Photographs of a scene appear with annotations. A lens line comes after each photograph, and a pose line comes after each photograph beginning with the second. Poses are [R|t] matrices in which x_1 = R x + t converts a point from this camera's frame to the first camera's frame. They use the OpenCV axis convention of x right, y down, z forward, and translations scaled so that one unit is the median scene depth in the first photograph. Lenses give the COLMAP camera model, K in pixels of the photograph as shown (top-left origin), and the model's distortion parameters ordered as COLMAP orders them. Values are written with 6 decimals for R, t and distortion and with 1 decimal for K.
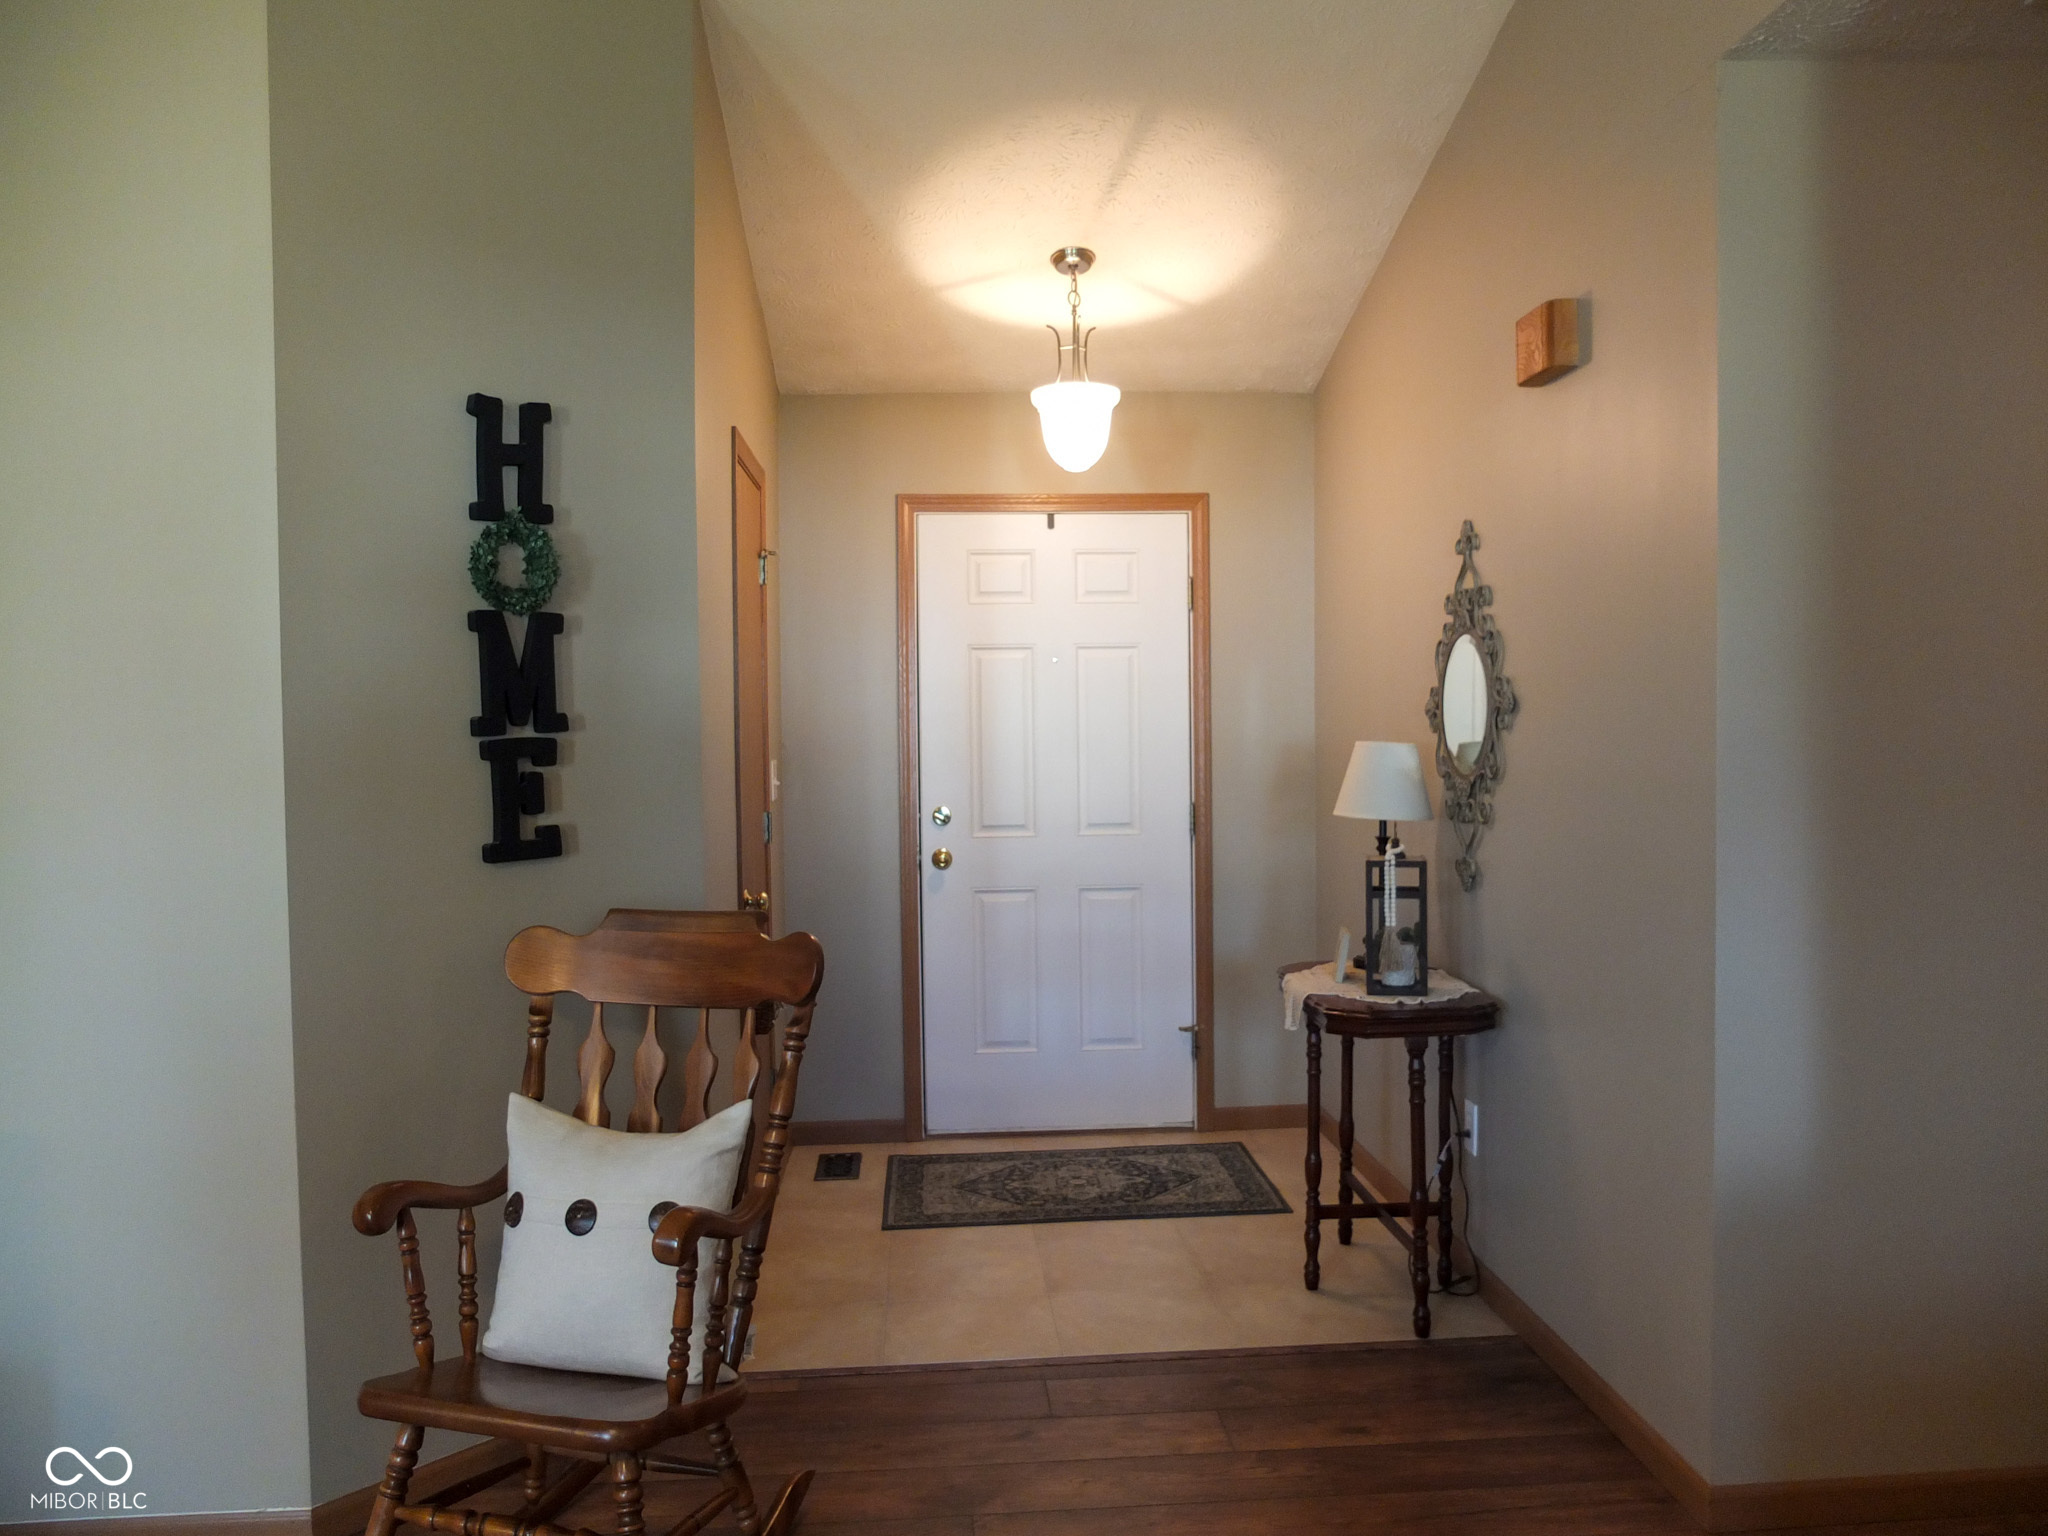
lens RADIAL K [[1609.3, 0, 1051.6], [0, 1609.3, 772.3], [0, 0, 1]] dist [-0.046832, 0.026315]
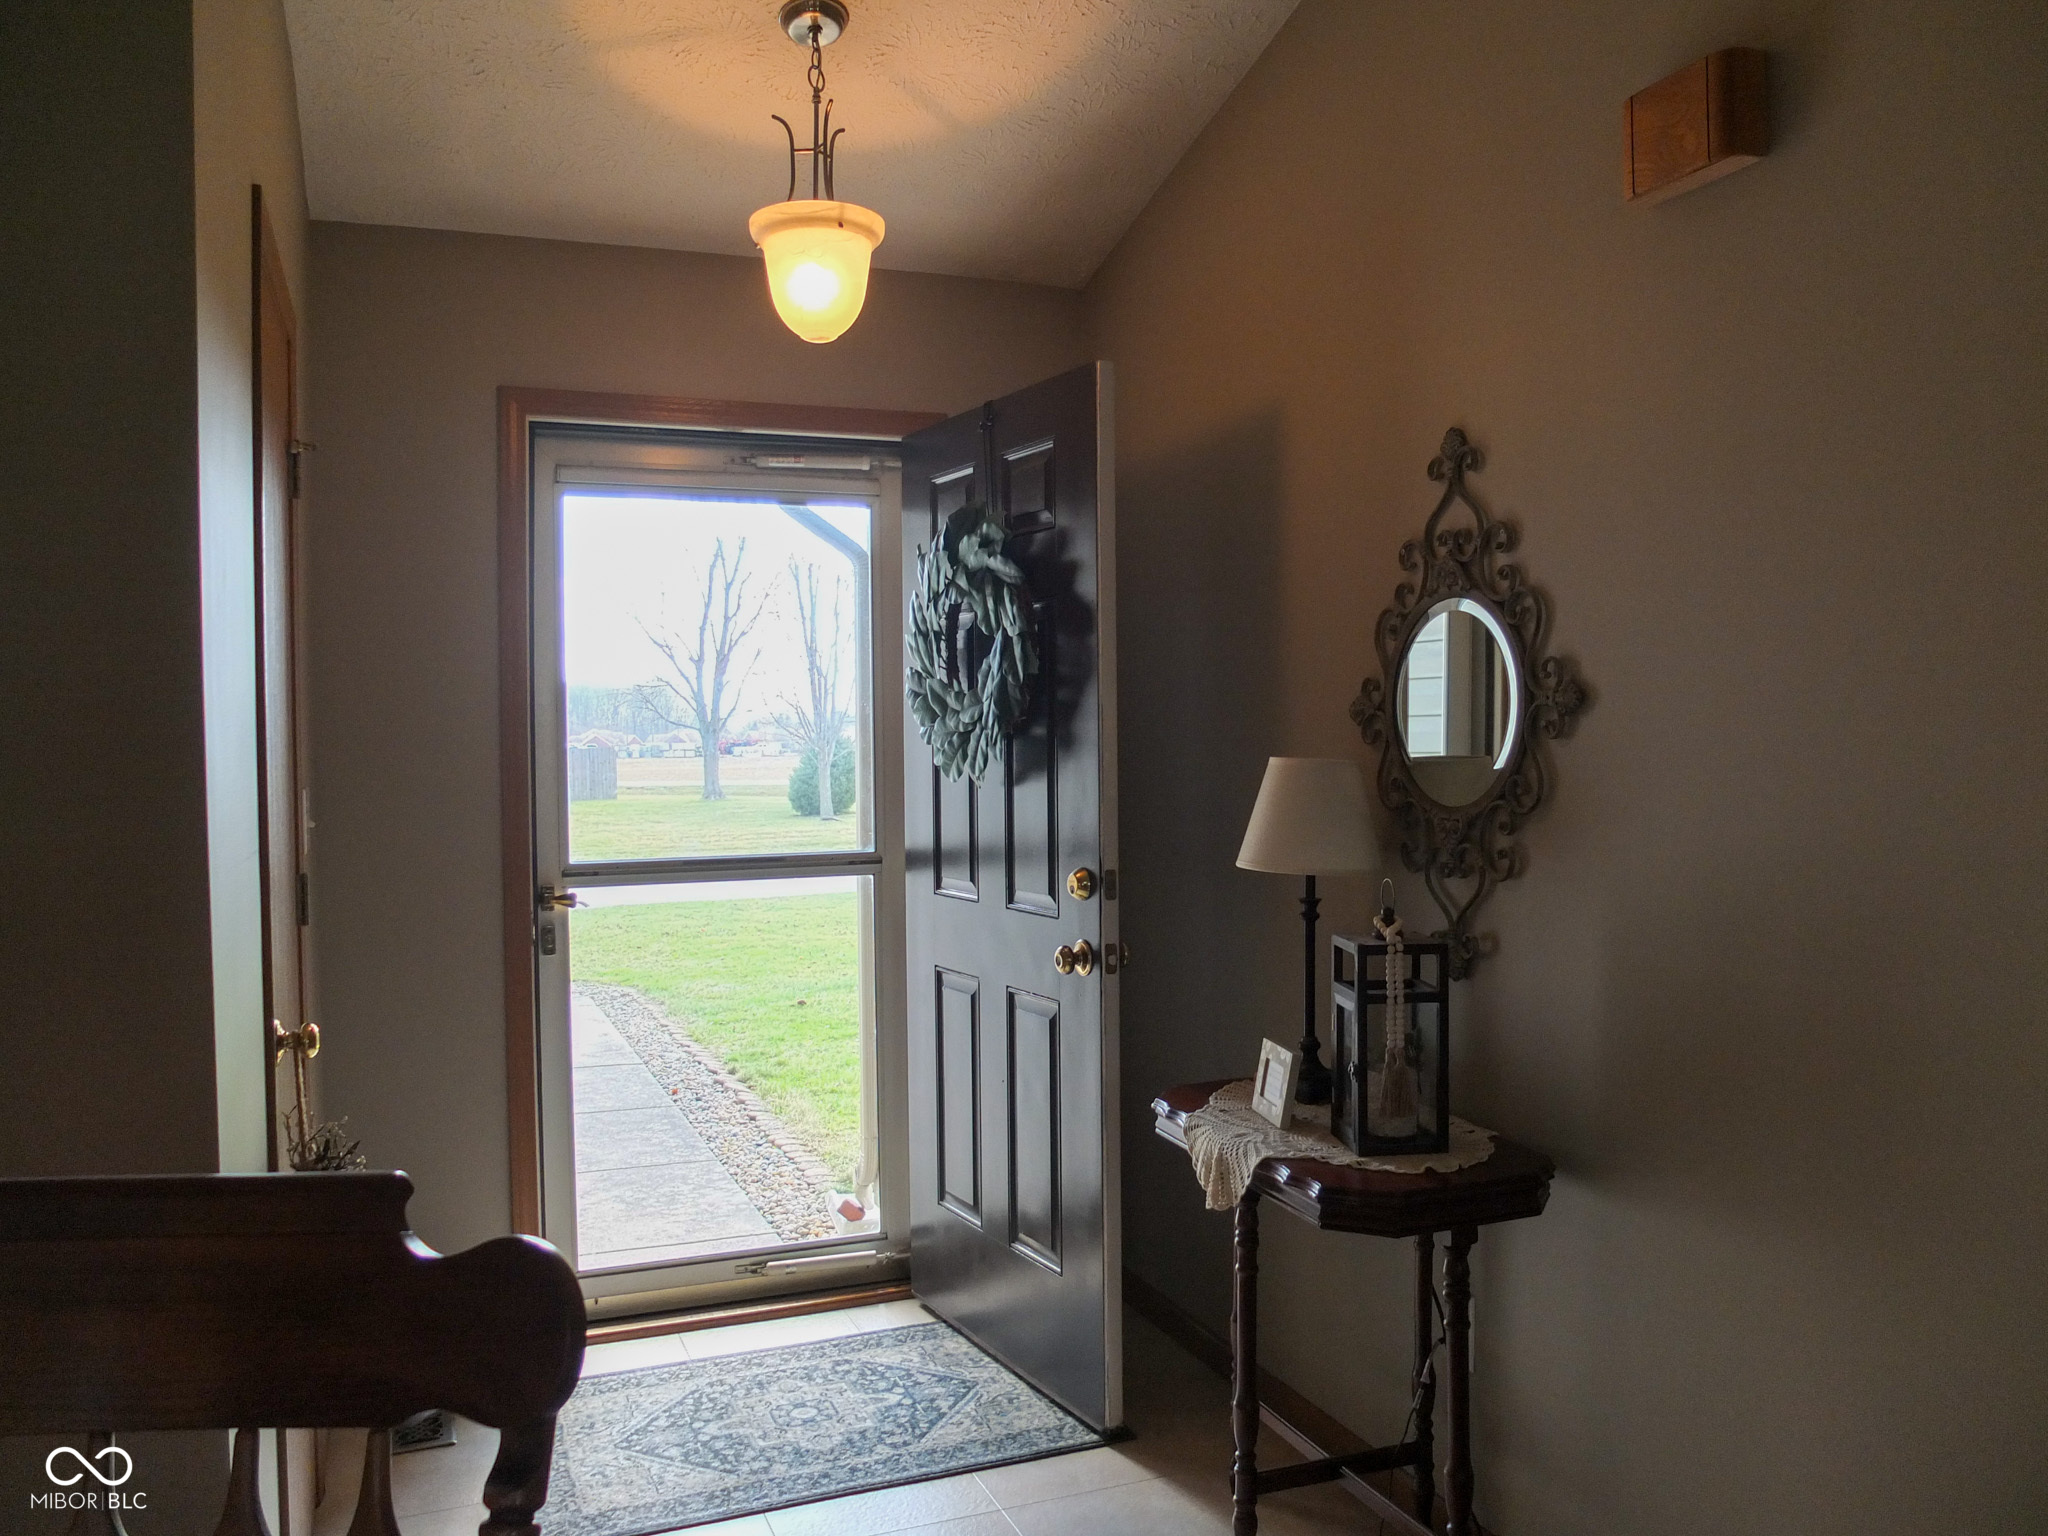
lens RADIAL K [[1609.3, 0, 1051.6], [0, 1609.3, 772.3], [0, 0, 1]] dist [-0.046832, 0.026315]
pose [[0.954339, -0.005060, 0.298684, -0.089738], [0.007751, 0.999939, -0.007823, -0.007459], [-0.298626, 0.009781, 0.954320, 0.354862]]
